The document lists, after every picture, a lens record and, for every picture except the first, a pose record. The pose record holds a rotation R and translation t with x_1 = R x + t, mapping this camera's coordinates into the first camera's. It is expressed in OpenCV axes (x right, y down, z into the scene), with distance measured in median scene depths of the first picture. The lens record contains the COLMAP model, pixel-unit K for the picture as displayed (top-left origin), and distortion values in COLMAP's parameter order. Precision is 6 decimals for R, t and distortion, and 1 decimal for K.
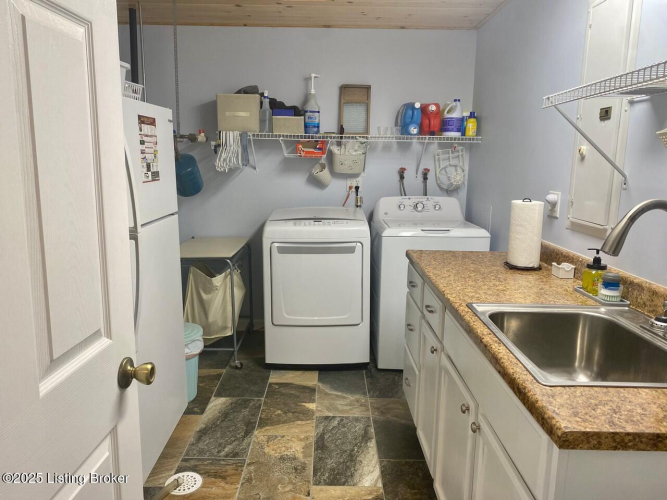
lens RADIAL K [[508.0, 0, 331.6], [0, 508.0, 247.8], [0, 0, 1]] dist [0.029847, -0.070986]
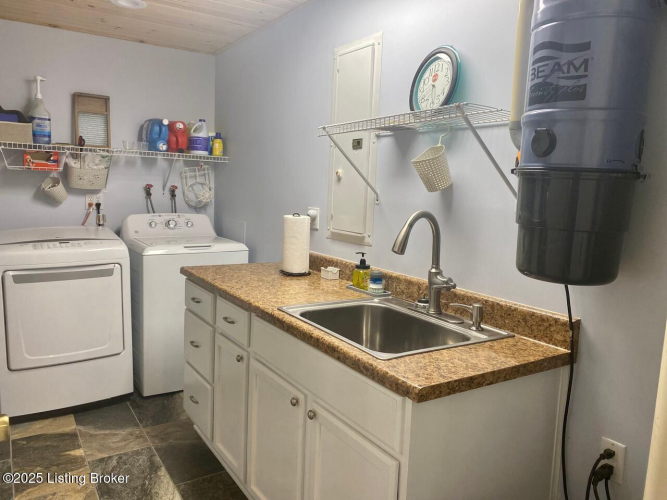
lens RADIAL K [[508.0, 0, 332.7], [0, 508.0, 248.7], [0, 0, 1]] dist [0.029847, -0.070986]
pose [[0.828280, -0.051806, 0.557915, -0.146533], [0.071252, 0.997371, -0.013169, 0.002489], [-0.555766, 0.050660, 0.829794, 0.010706]]
